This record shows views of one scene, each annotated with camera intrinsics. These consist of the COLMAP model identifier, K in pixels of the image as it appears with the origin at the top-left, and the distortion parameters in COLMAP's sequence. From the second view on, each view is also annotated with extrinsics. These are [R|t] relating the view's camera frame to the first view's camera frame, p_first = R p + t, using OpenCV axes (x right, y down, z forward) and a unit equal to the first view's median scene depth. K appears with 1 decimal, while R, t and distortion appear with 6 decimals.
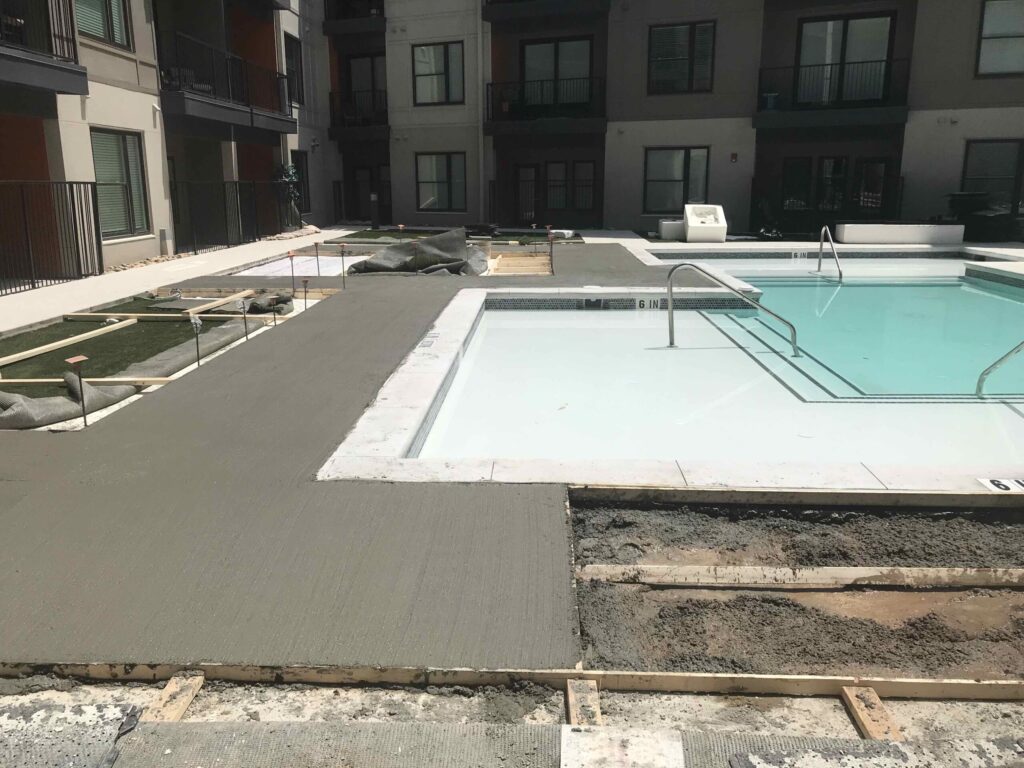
lens RADIAL K [[833.2, 0, 512.0], [0, 833.2, 384.0], [0, 0, 1]] dist [0.016323, 0.011195]
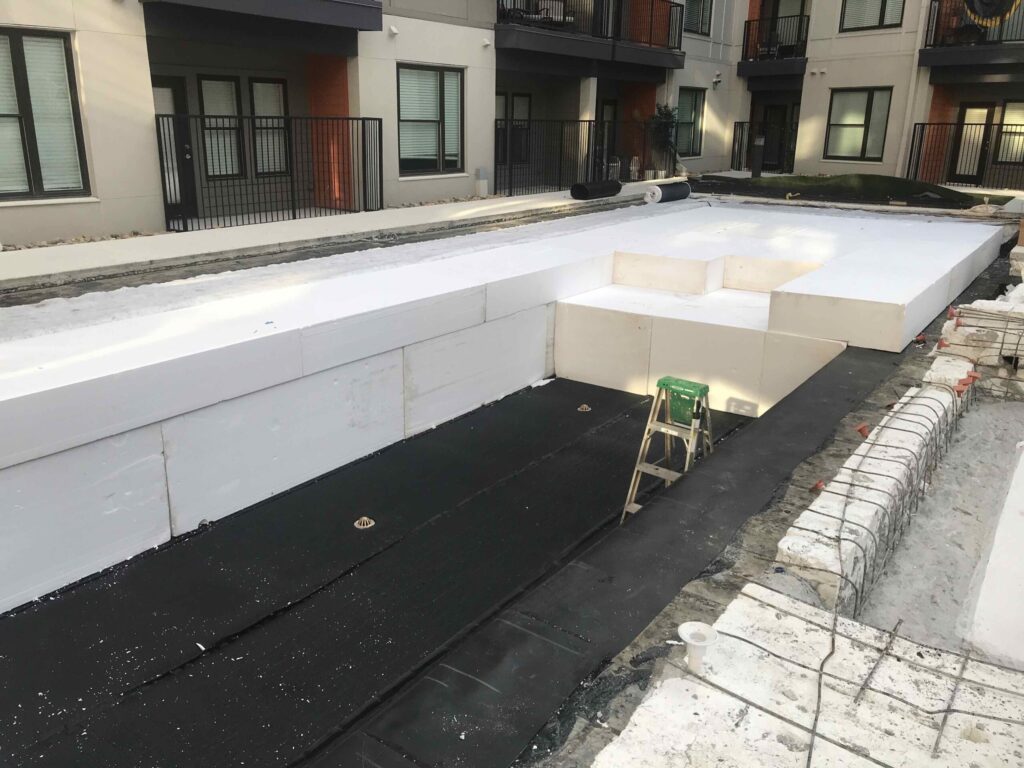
lens RADIAL K [[833.2, 0, 512.0], [0, 833.2, 384.0], [0, 0, 1]] dist [0.016323, 0.011195]
pose [[0.839697, 0.179273, -0.512610, 0.206416], [-0.145346, 0.983693, 0.105935, -0.052992], [0.523243, -0.014447, 0.852061, 0.209392]]
